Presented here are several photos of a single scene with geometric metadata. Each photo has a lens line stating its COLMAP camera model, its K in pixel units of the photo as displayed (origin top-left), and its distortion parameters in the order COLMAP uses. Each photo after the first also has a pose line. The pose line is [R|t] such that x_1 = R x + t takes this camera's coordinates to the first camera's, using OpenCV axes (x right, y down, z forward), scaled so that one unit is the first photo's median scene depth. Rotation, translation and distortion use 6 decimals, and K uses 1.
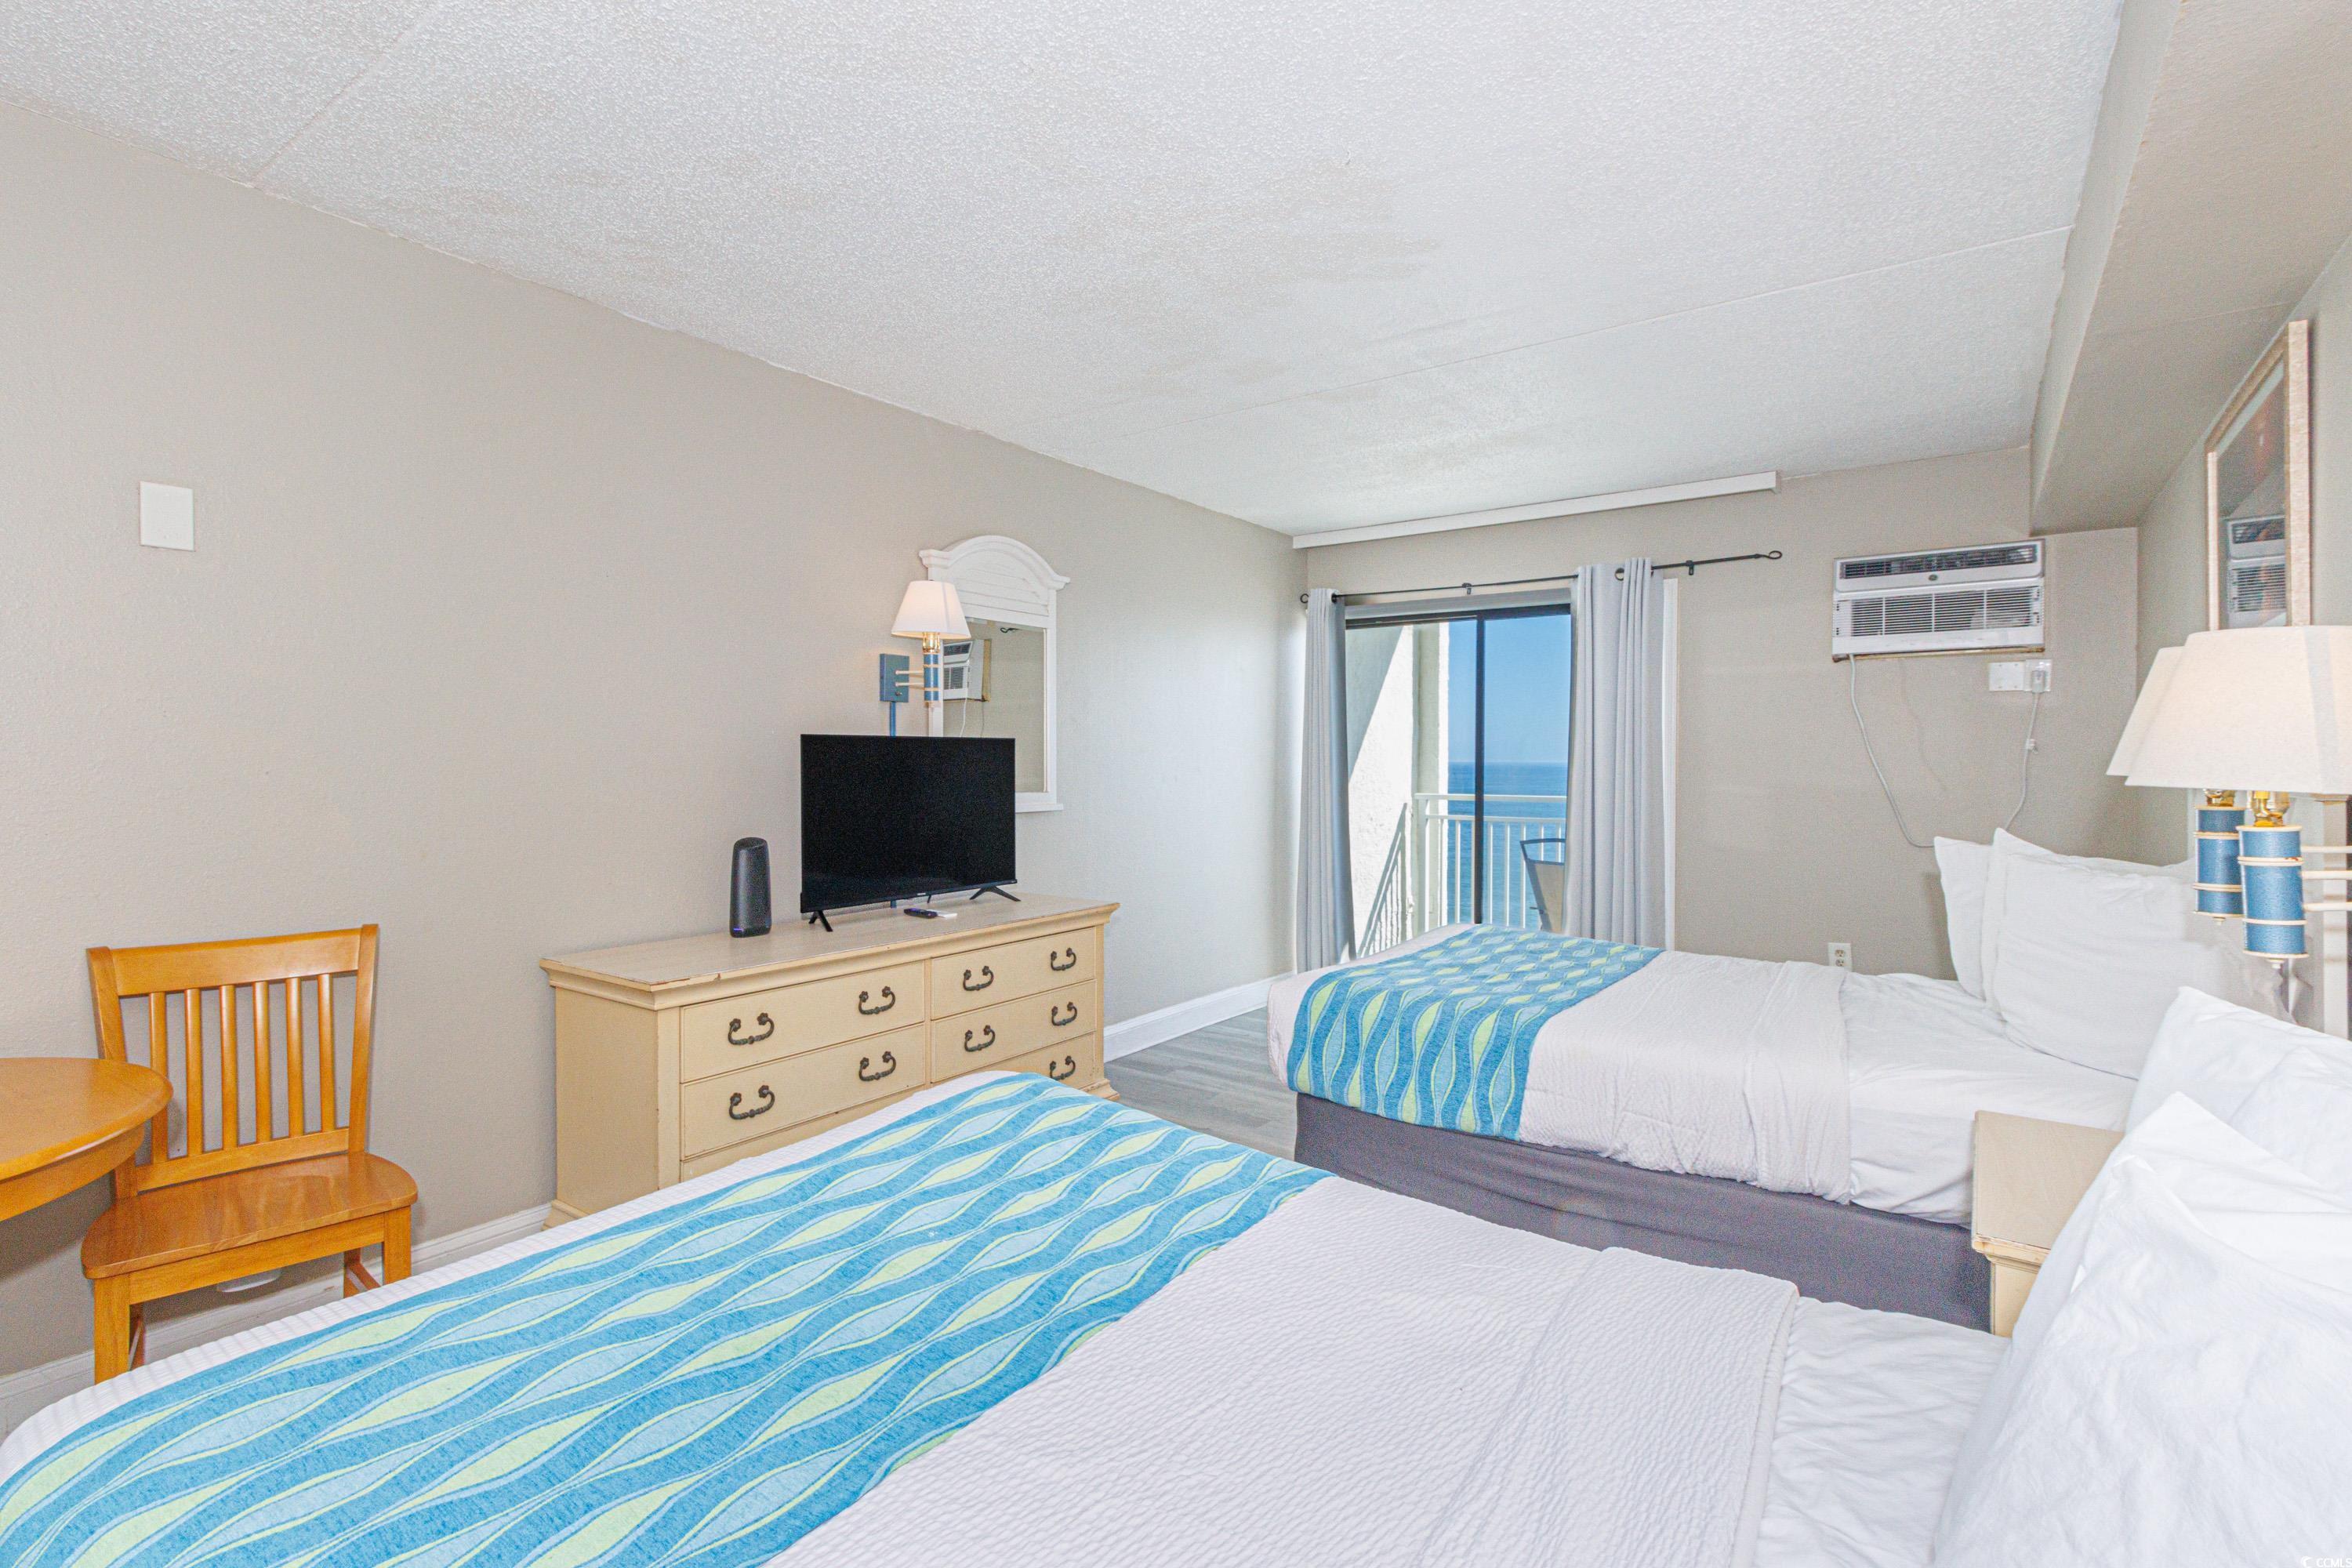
lens RADIAL K [[1126.8, 0, 1166.0], [0, 1126.8, 743.2], [0, 0, 1]] dist [0.007249, -0.000368]
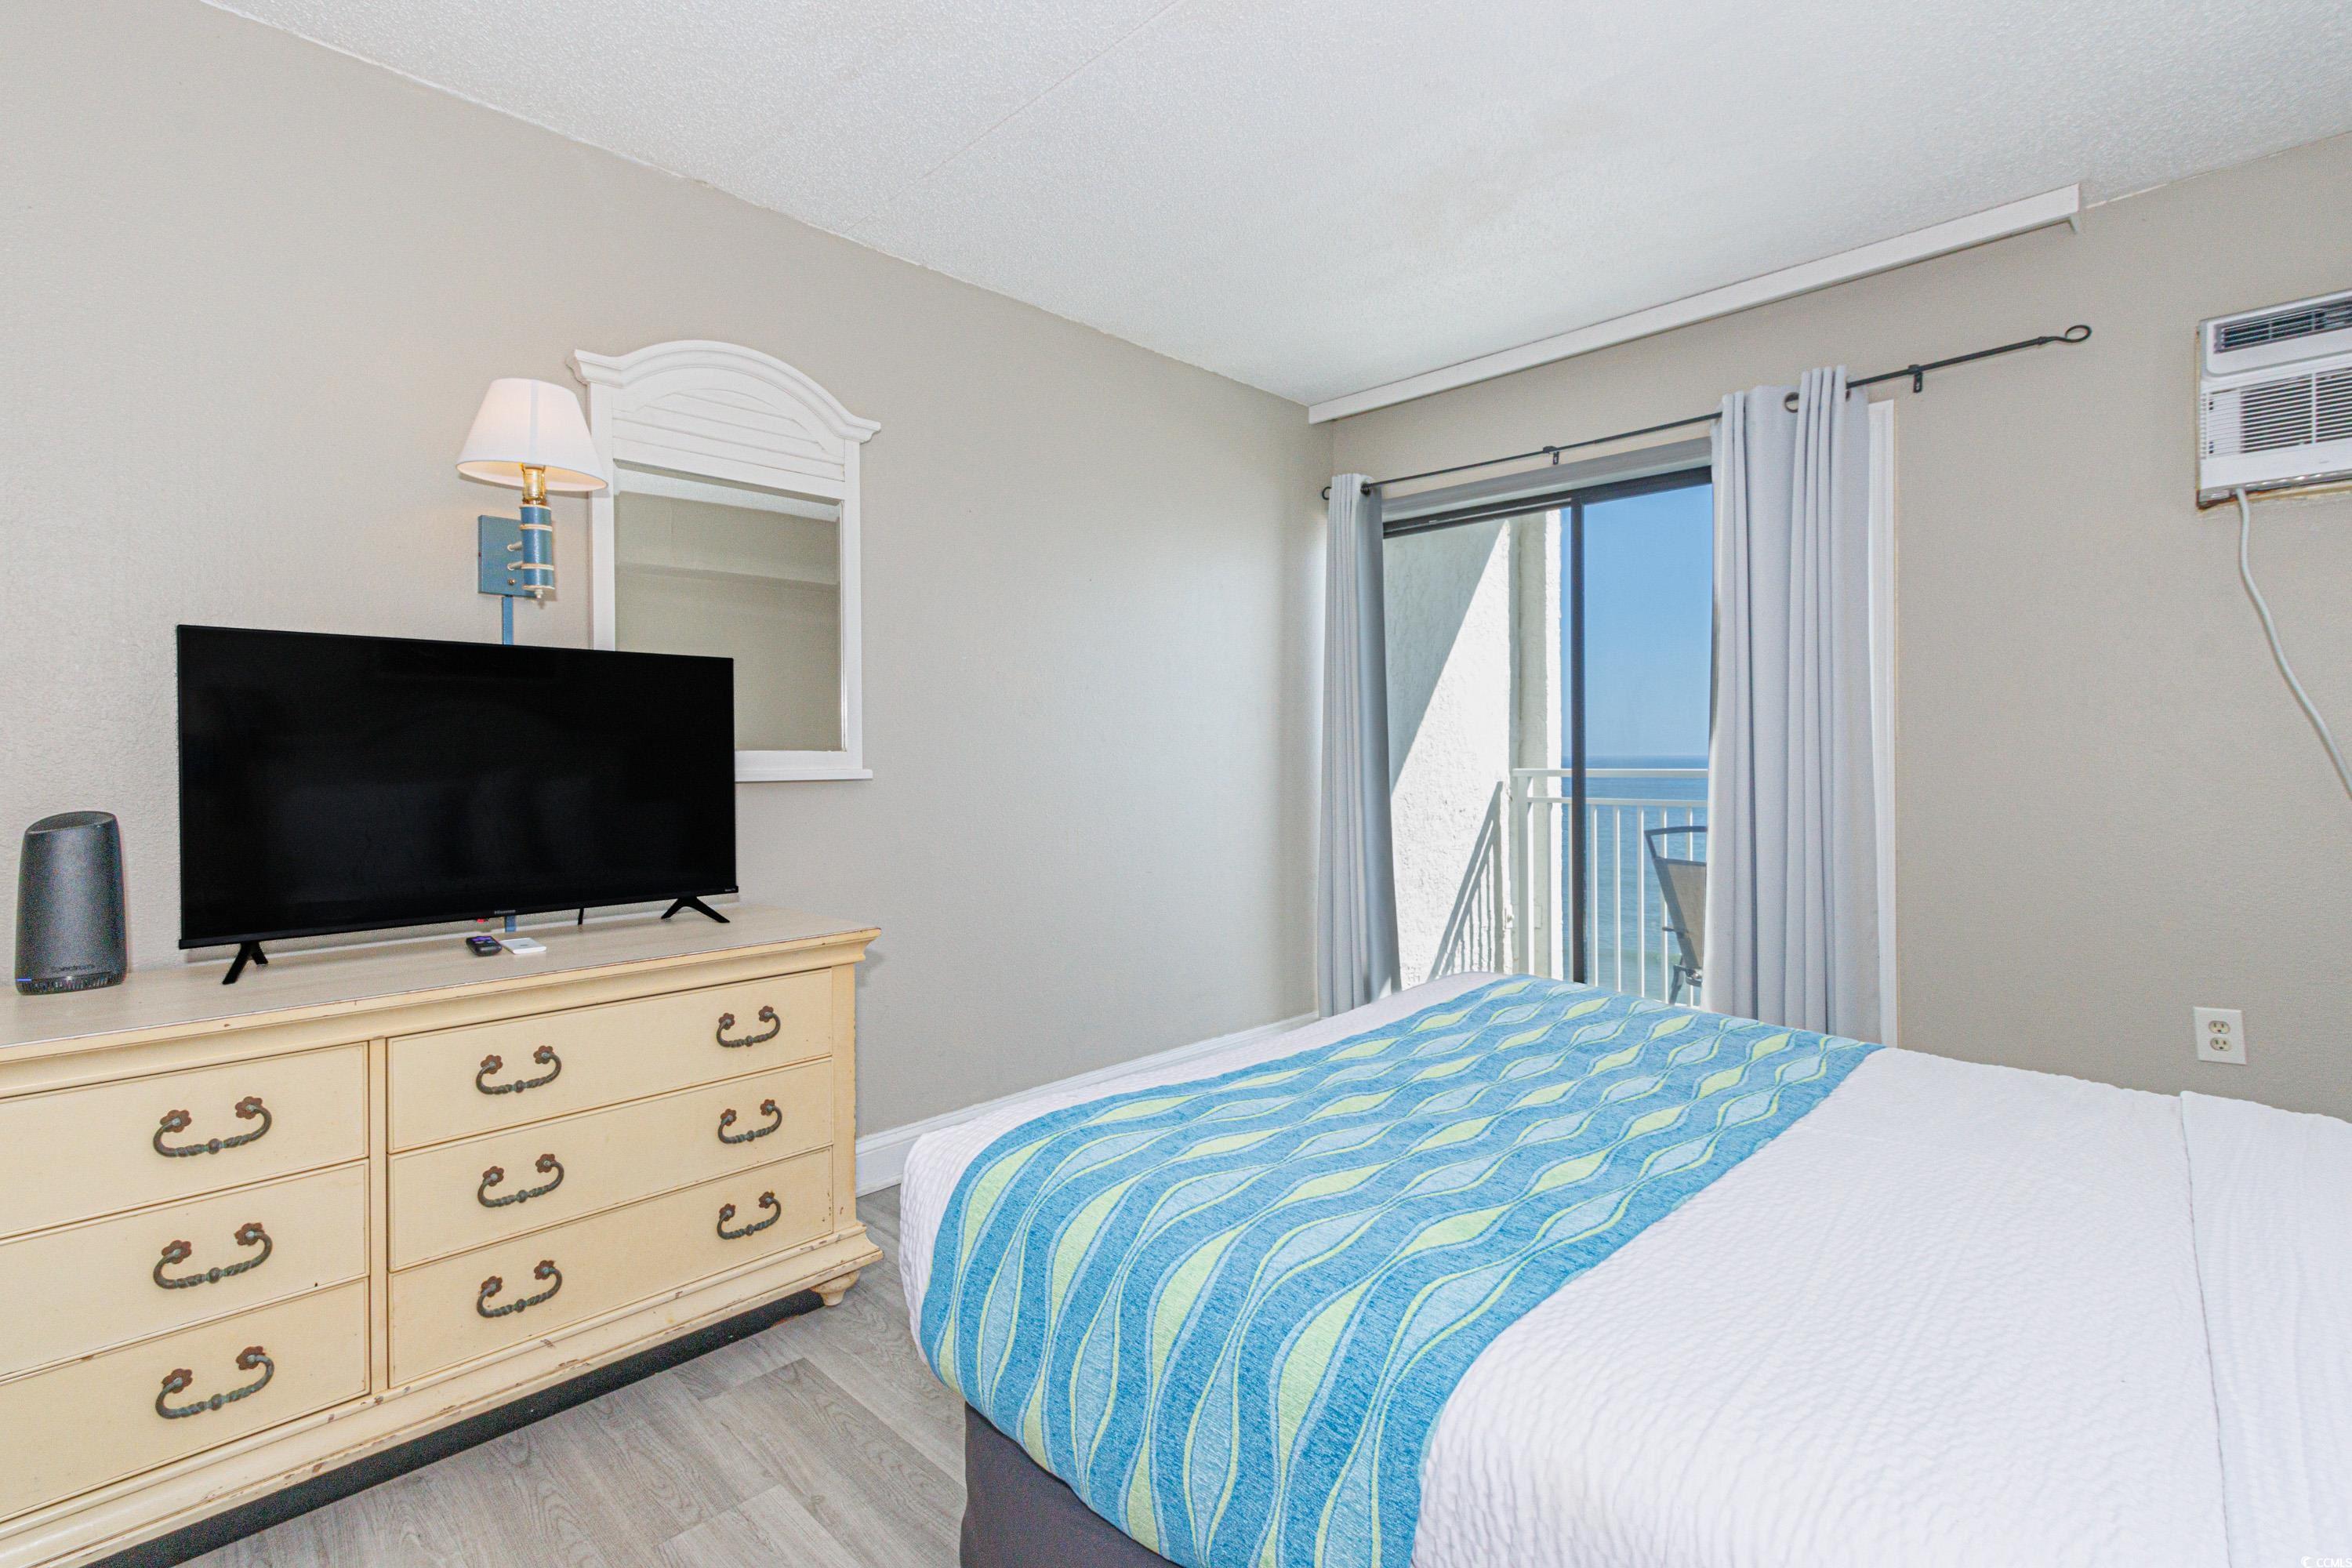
lens RADIAL K [[1126.8, 0, 1154.8], [0, 1126.8, 734.5], [0, 0, 1]] dist [0.007249, -0.000368]
pose [[0.988323, -0.011047, -0.151971, 0.170667], [0.010377, 0.999933, -0.005205, 0.039152], [0.152018, 0.003568, 0.988371, 0.382635]]
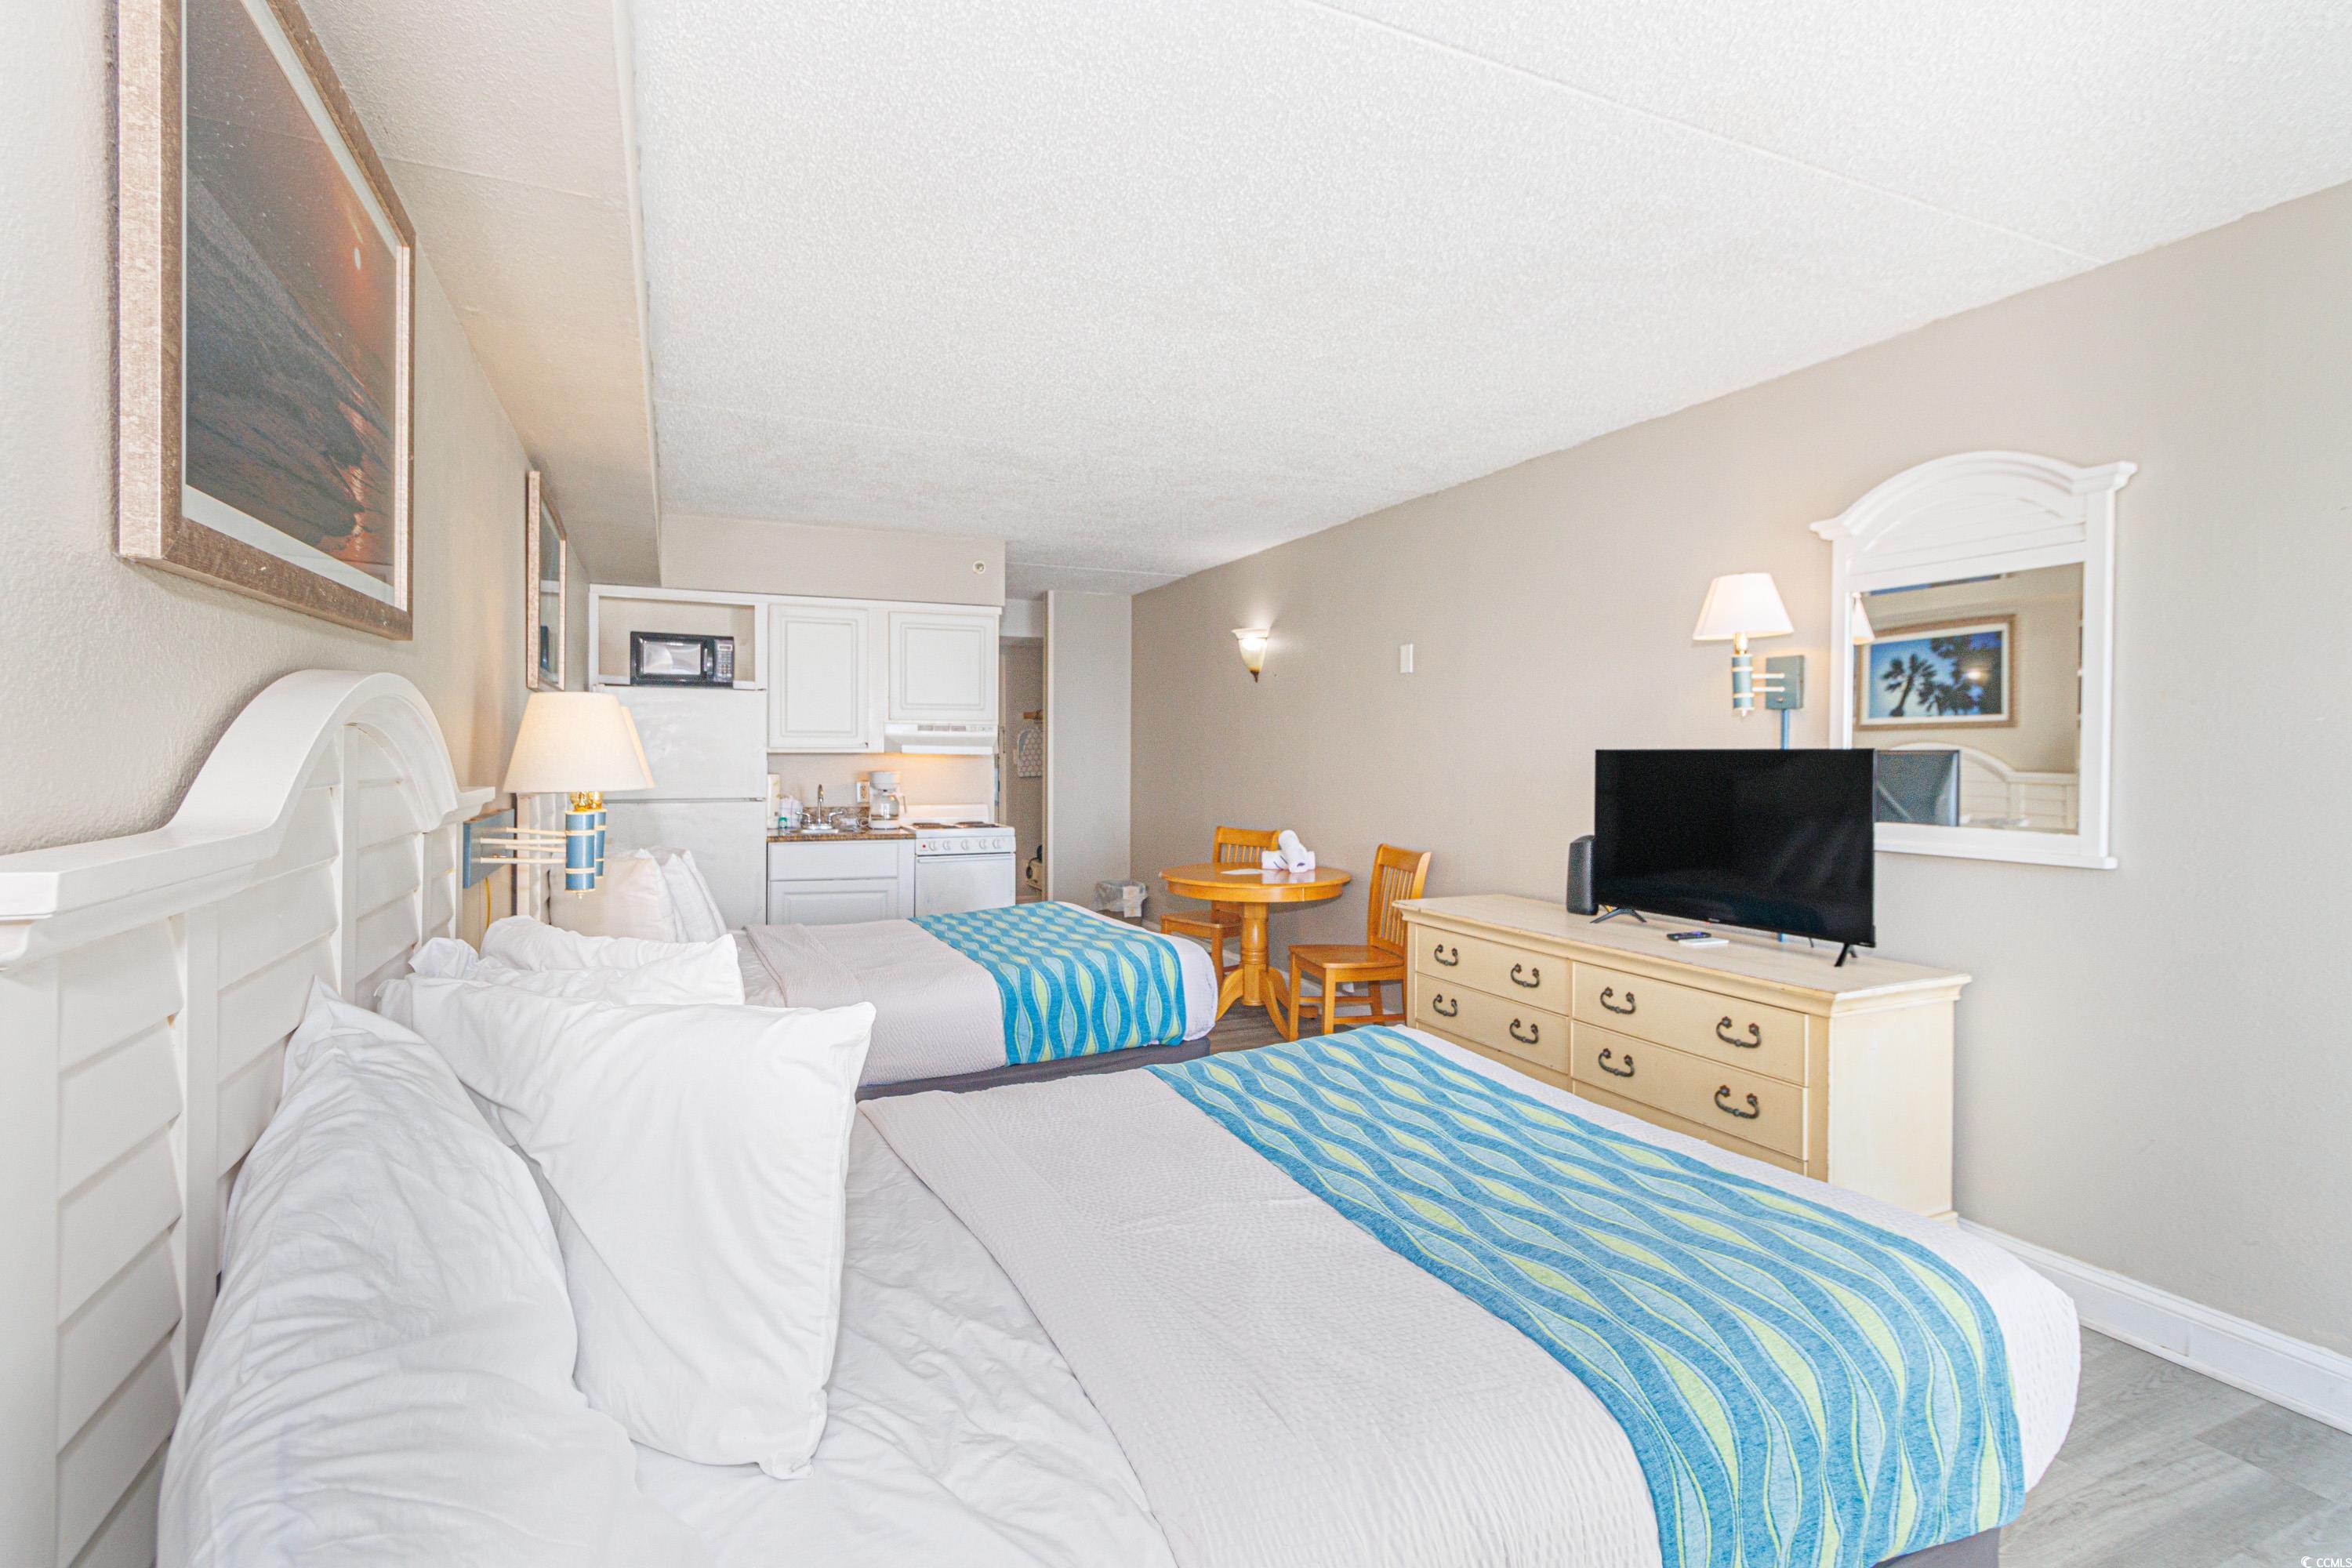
lens RADIAL K [[1126.8, 0, 1188.9], [0, 1126.8, 768.7], [0, 0, 1]] dist [0.007249, -0.000368]
pose [[-0.501767, 0.000280, -0.865003, 0.648626], [-0.001172, 0.999999, 0.001004, 0.007625], [0.865002, 0.001518, -0.501767, 0.888714]]
